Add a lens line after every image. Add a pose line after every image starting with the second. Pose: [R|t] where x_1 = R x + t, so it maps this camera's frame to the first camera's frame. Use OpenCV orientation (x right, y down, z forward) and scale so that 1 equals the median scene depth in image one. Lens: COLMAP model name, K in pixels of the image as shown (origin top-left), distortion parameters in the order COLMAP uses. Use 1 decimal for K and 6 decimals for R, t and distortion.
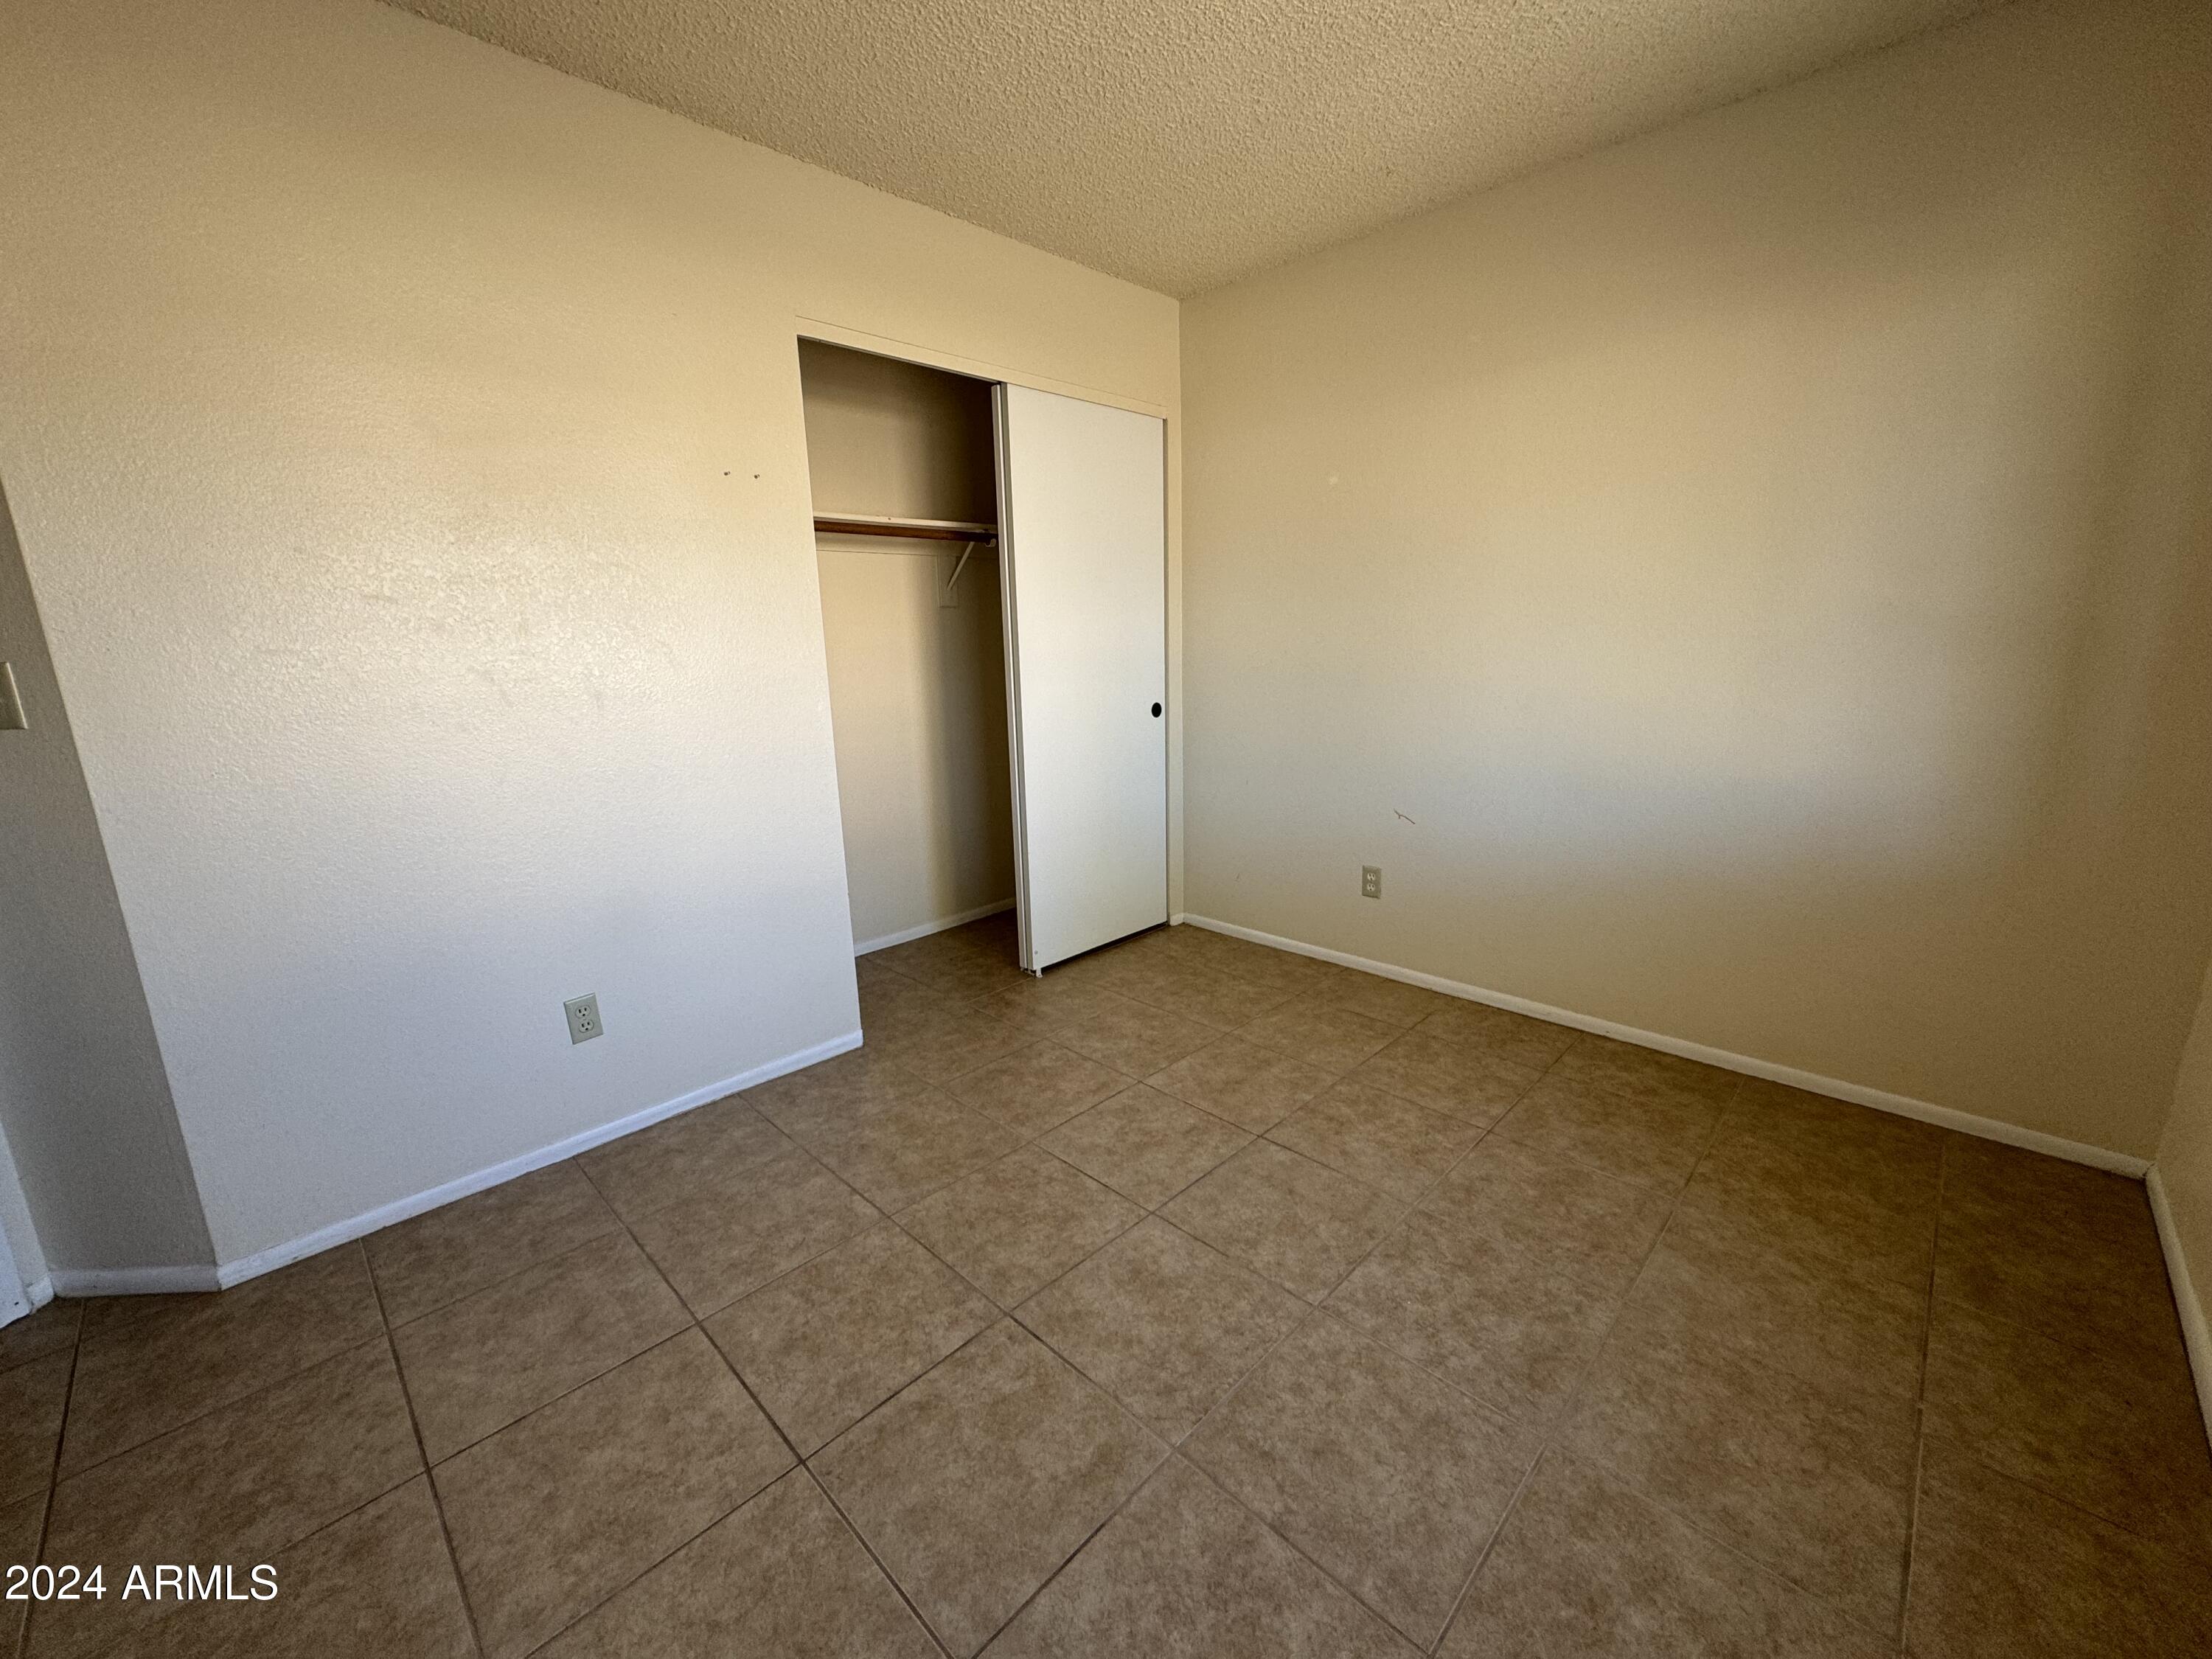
lens RADIAL K [[876.0, 0, 1103.2], [0, 876.0, 835.0], [0, 0, 1]] dist [-0.000198, 0.000386]
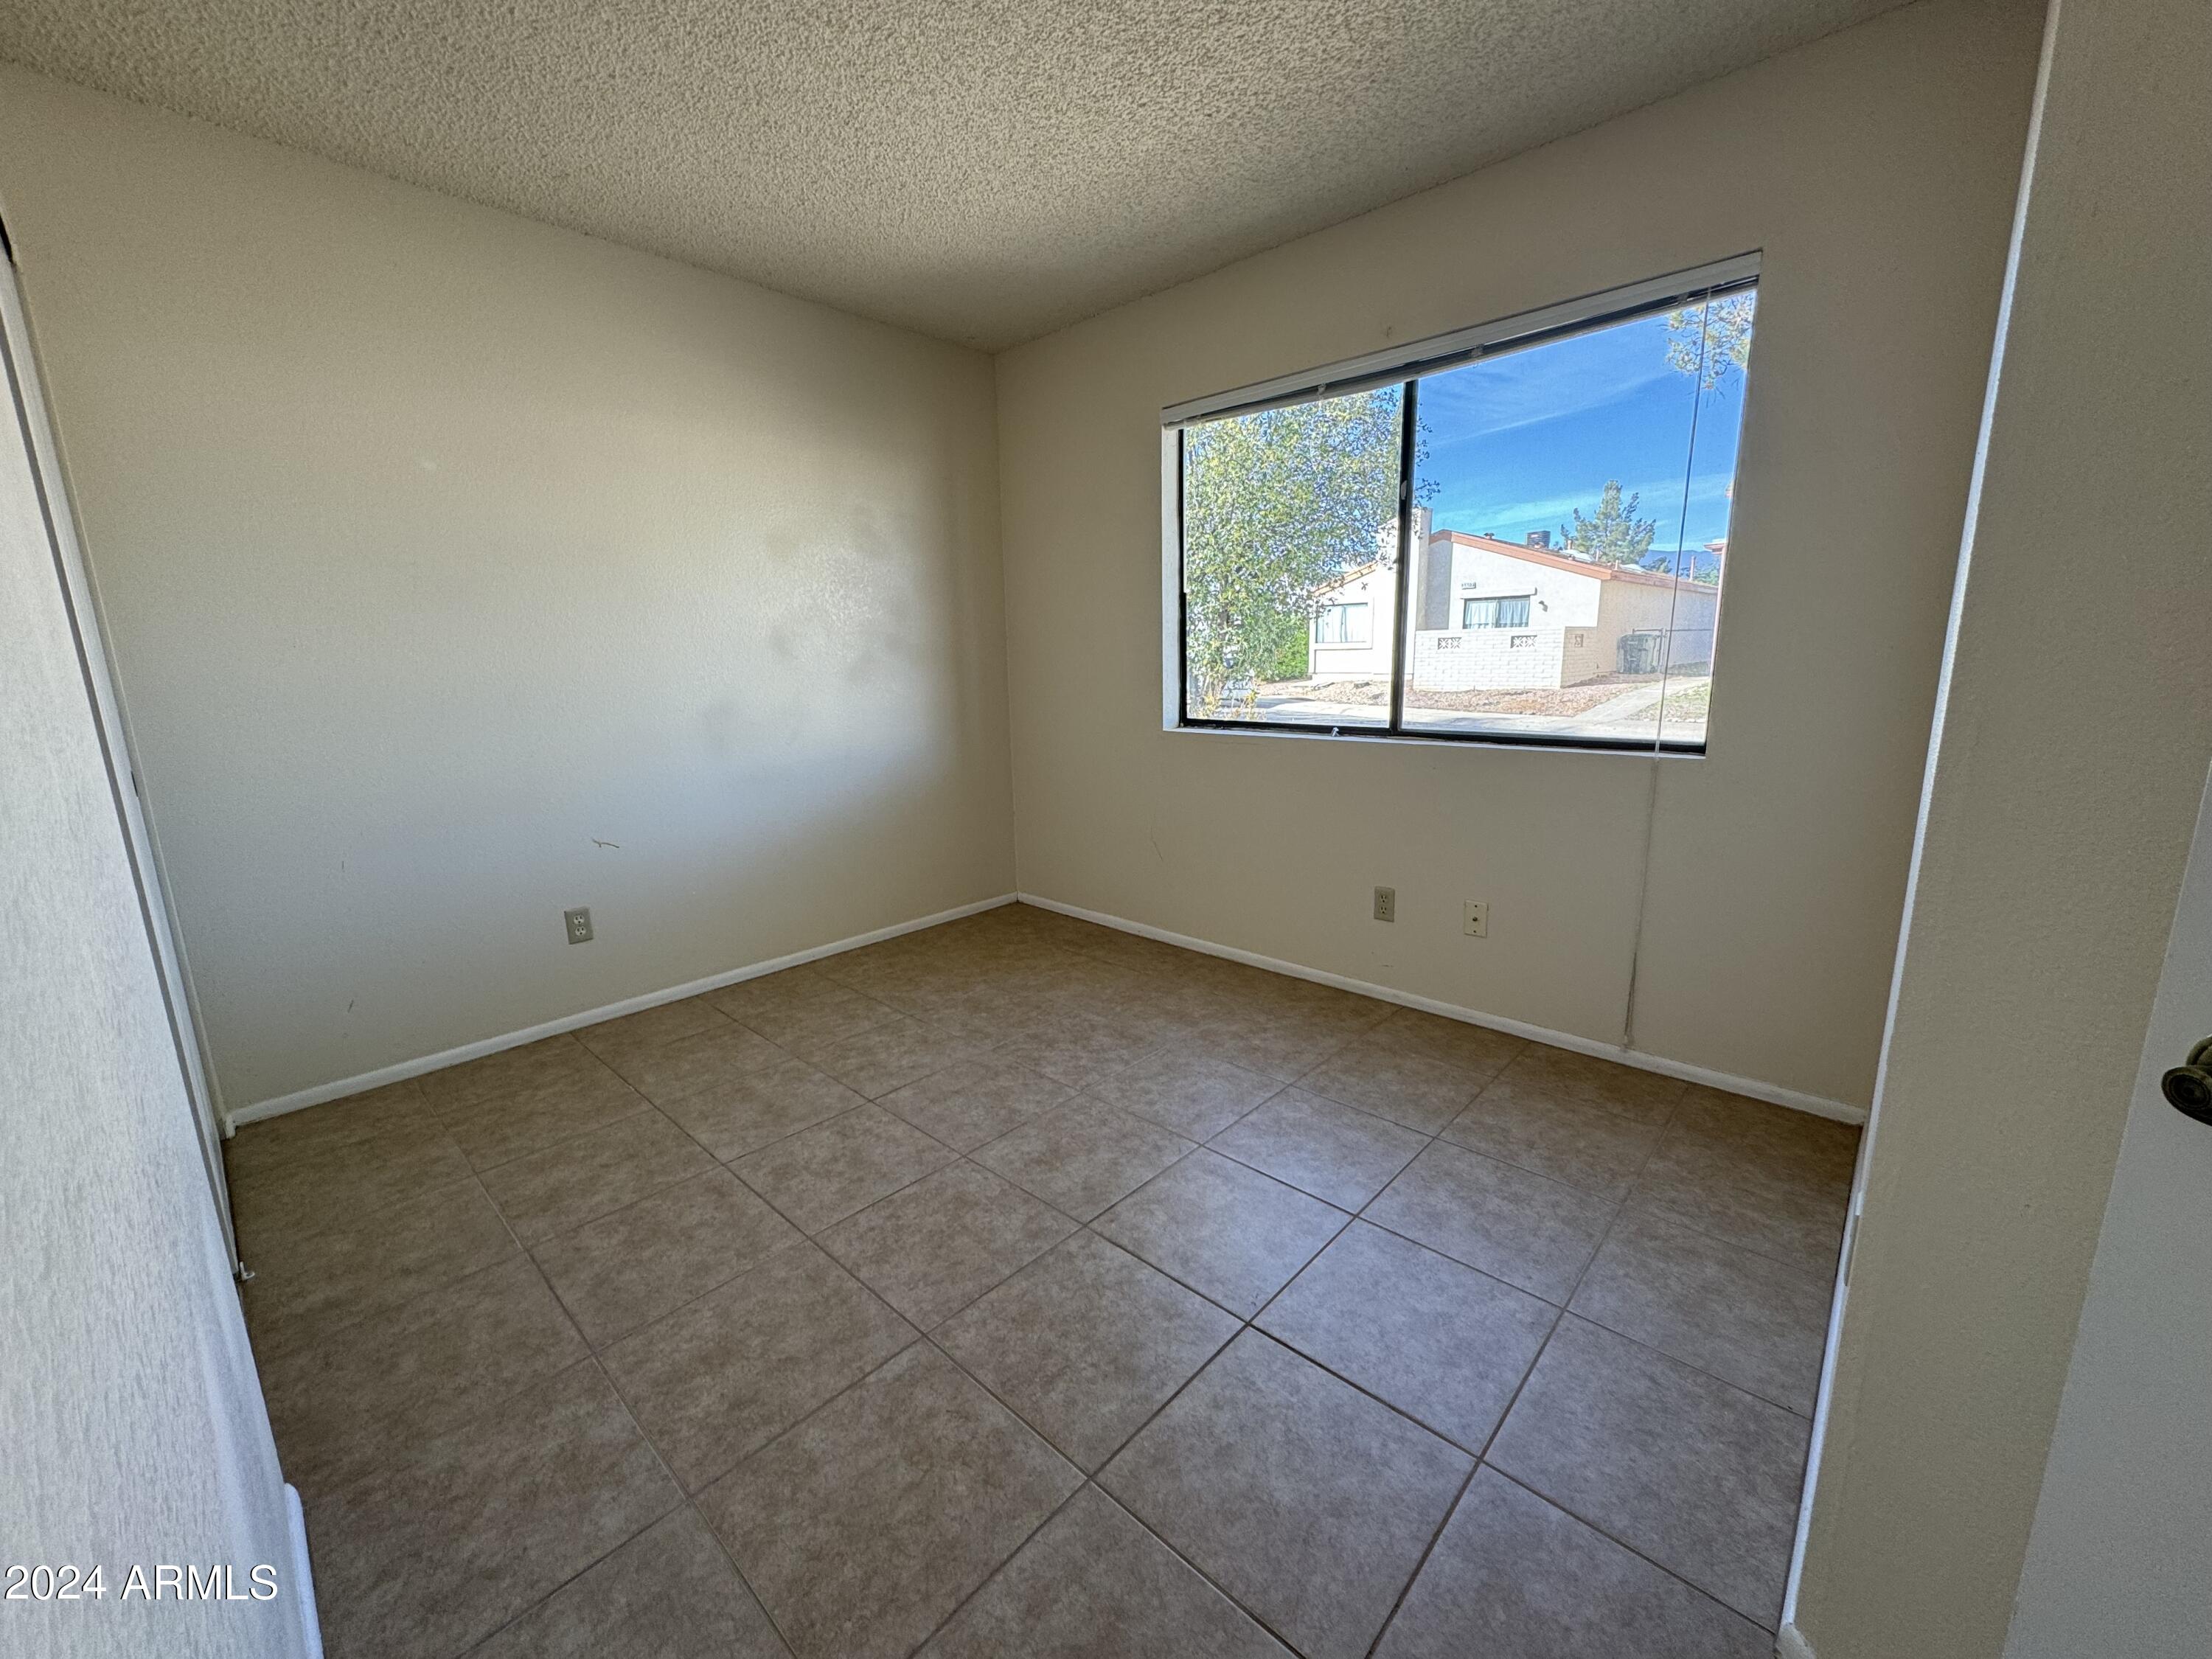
lens RADIAL K [[876.0, 0, 1103.5], [0, 876.0, 824.3], [0, 0, 1]] dist [-0.000198, 0.000386]
pose [[-0.024751, -0.168804, 0.985339, -0.873684], [0.244064, 0.954795, 0.169702, -0.101746], [-0.969443, 0.244686, 0.017567, 0.639703]]
